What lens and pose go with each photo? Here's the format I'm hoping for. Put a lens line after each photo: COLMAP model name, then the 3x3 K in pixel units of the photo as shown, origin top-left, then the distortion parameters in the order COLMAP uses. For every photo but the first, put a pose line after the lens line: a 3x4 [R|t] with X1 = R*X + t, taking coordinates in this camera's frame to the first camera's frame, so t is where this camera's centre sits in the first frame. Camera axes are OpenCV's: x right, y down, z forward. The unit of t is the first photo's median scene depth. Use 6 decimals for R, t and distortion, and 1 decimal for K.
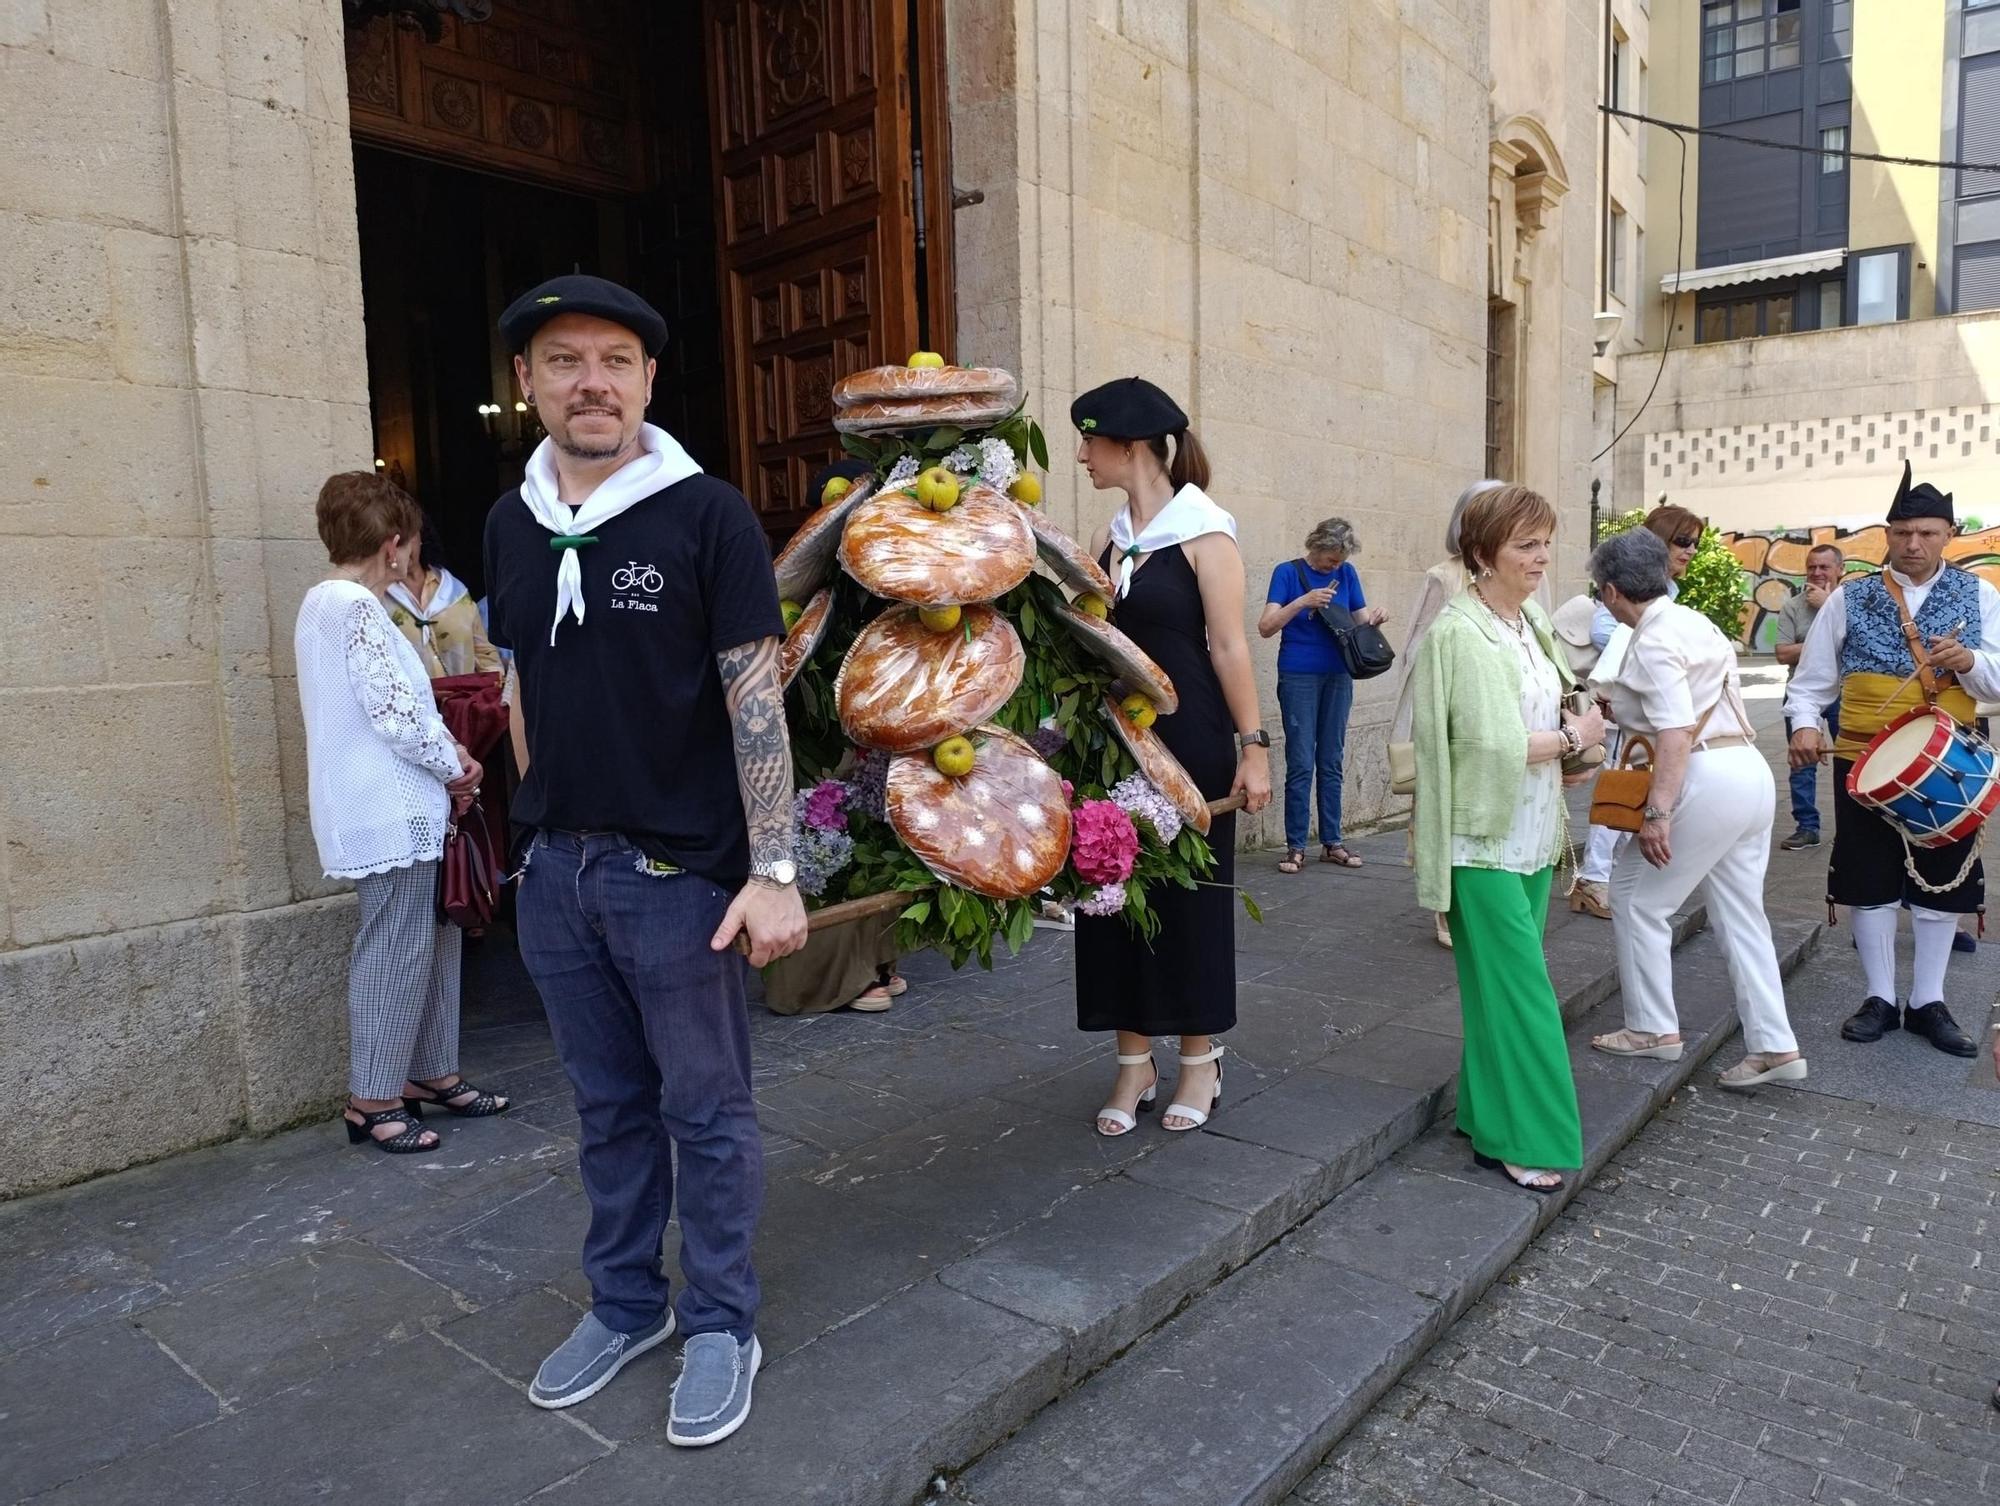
lens RADIAL K [[1415.5, 0, 1000.0], [0, 1415.5, 753.0], [0, 0, 1]] dist [0.020417, -0.001443]
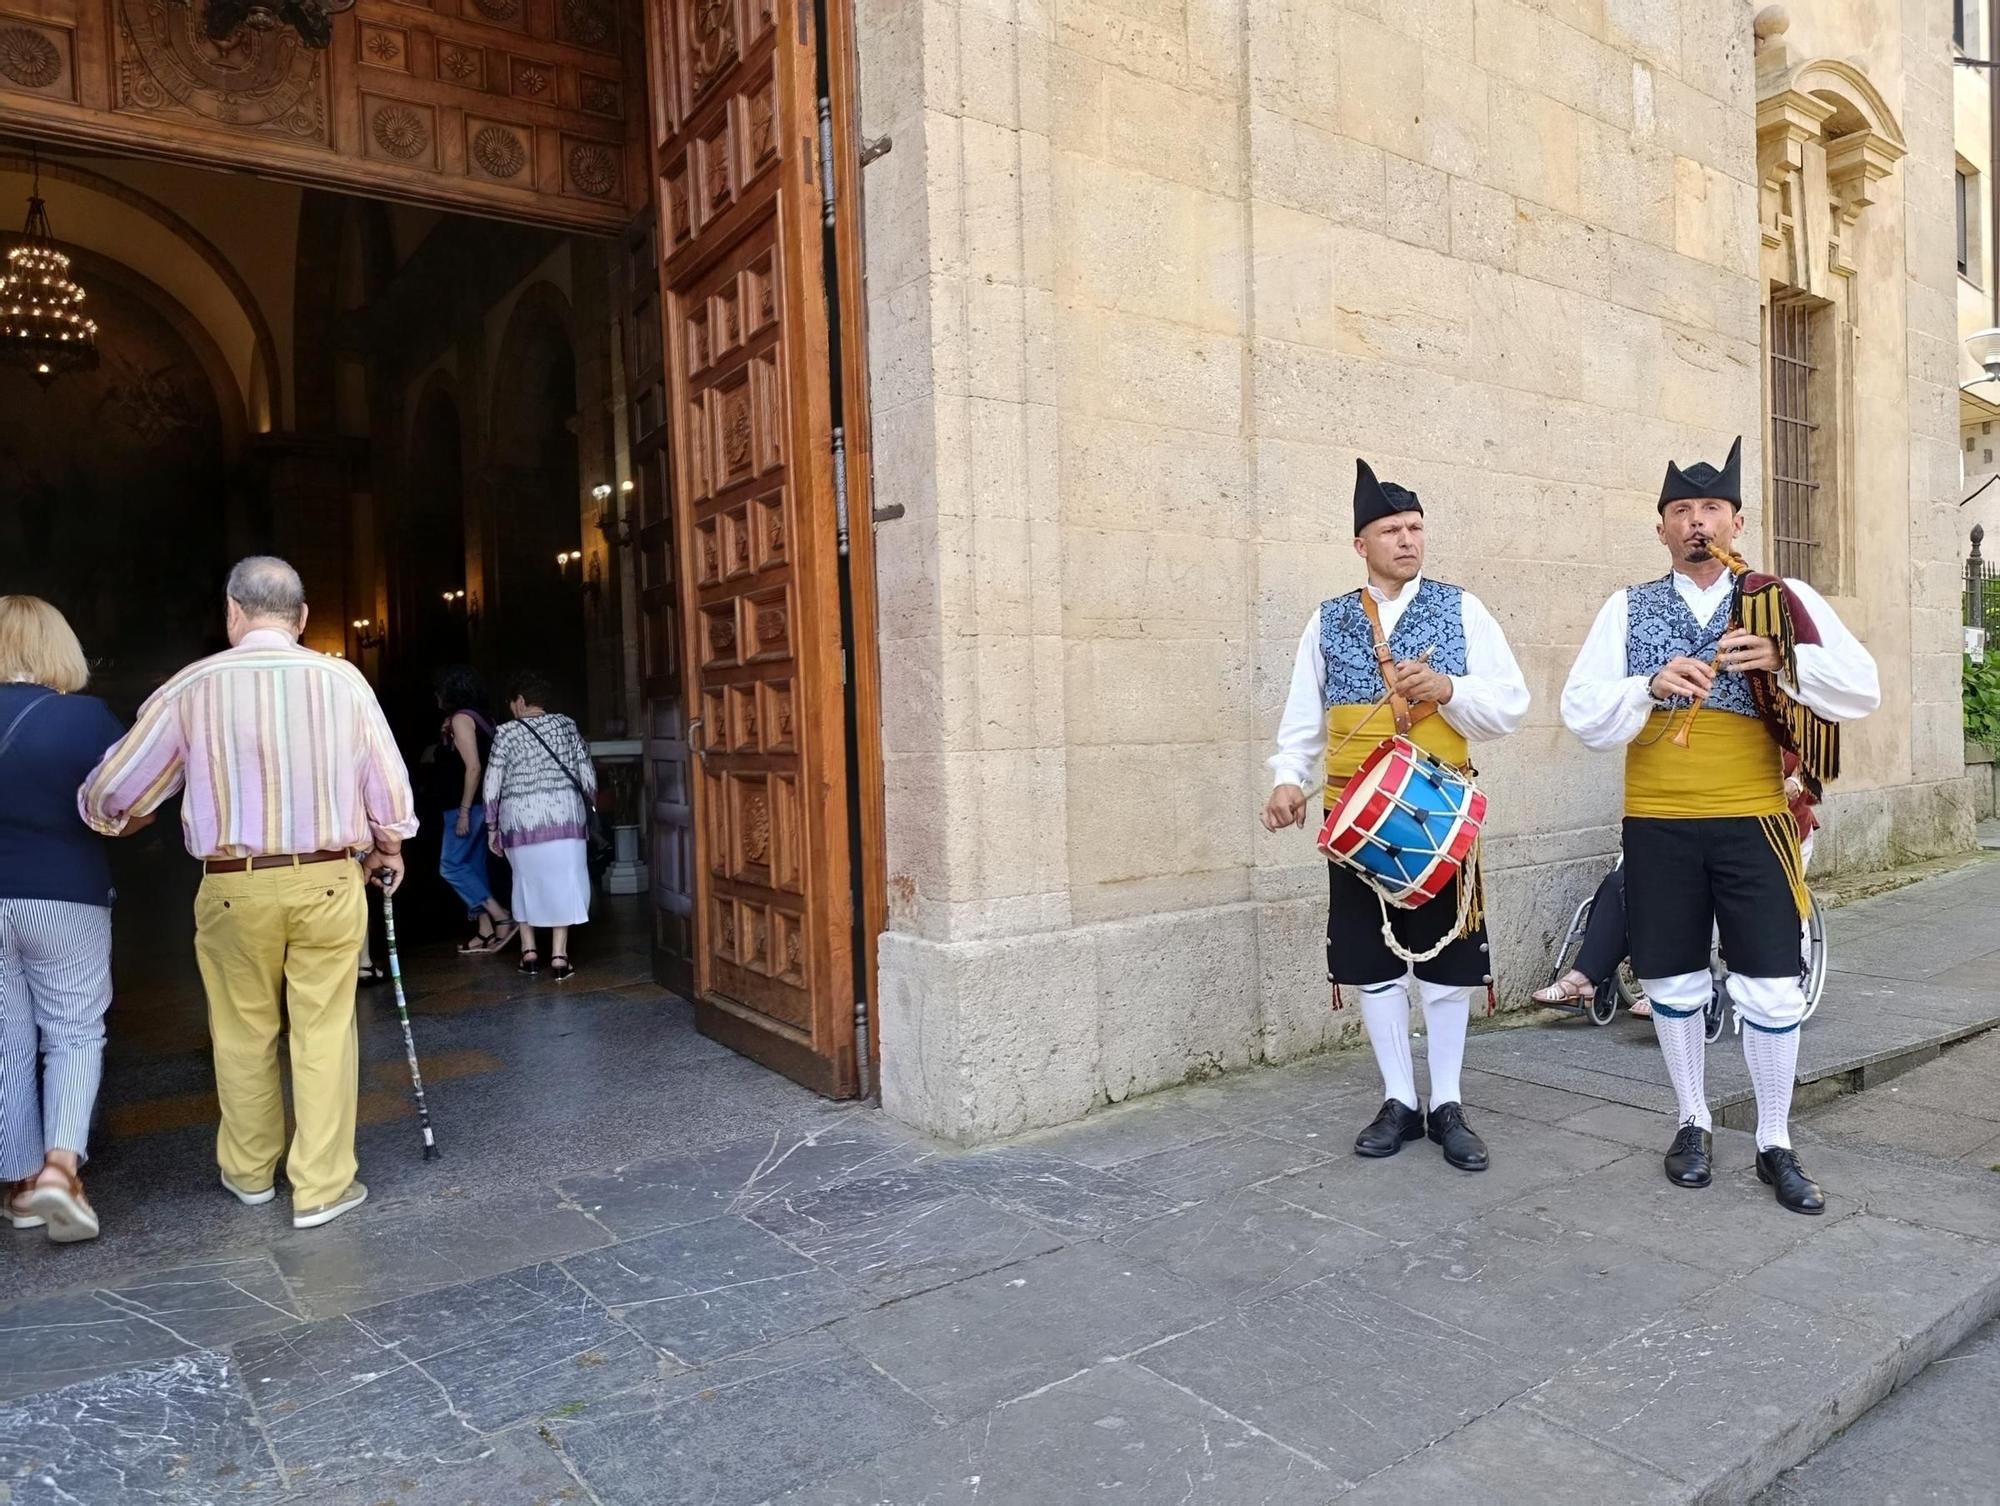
lens RADIAL K [[1389.2, 0, 1000.0], [0, 1389.2, 753.0], [0, 0, 1]] dist [-0.000329, -0.003361]
pose [[0.970063, 0.001464, -0.242849, 0.186343], [-0.015155, 0.998398, -0.054518, -0.037687], [0.242380, 0.056566, 0.968531, 0.299360]]
